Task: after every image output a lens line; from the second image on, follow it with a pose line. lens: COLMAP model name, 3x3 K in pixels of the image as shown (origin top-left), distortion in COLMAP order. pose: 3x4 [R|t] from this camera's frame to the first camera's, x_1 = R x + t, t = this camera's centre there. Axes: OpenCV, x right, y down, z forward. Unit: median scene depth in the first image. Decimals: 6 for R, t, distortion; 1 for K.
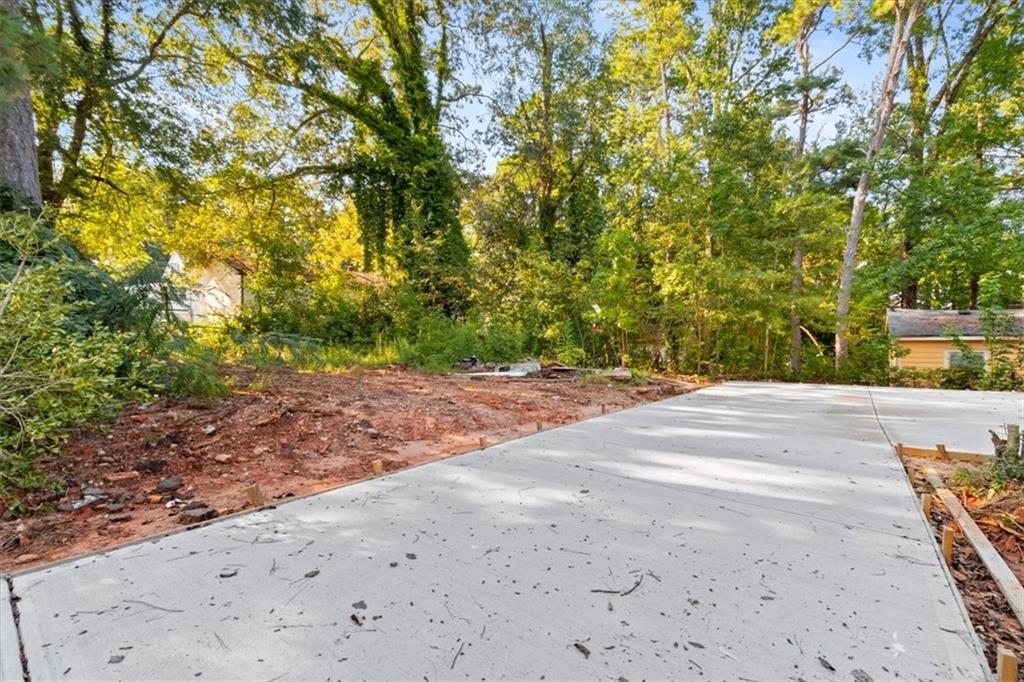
lens RADIAL K [[487.6, 0, 512.0], [0, 487.6, 341.0], [0, 0, 1]] dist [0.001344, -0.000029]
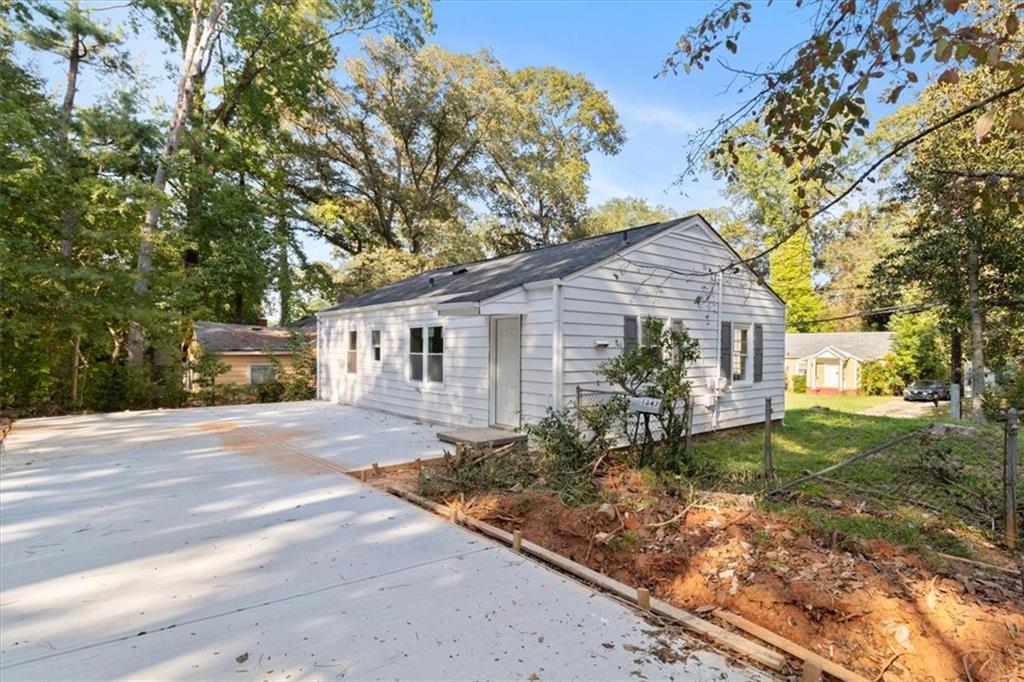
lens RADIAL K [[555.2, 0, 512.0], [0, 555.2, 341.0], [0, 0, 1]] dist [0.002396, 0.000613]
pose [[0.223892, -0.000046, 0.974614, -0.143454], [-0.015930, 0.999866, 0.003706, -0.037339], [-0.974484, -0.016355, 0.223861, 0.132373]]
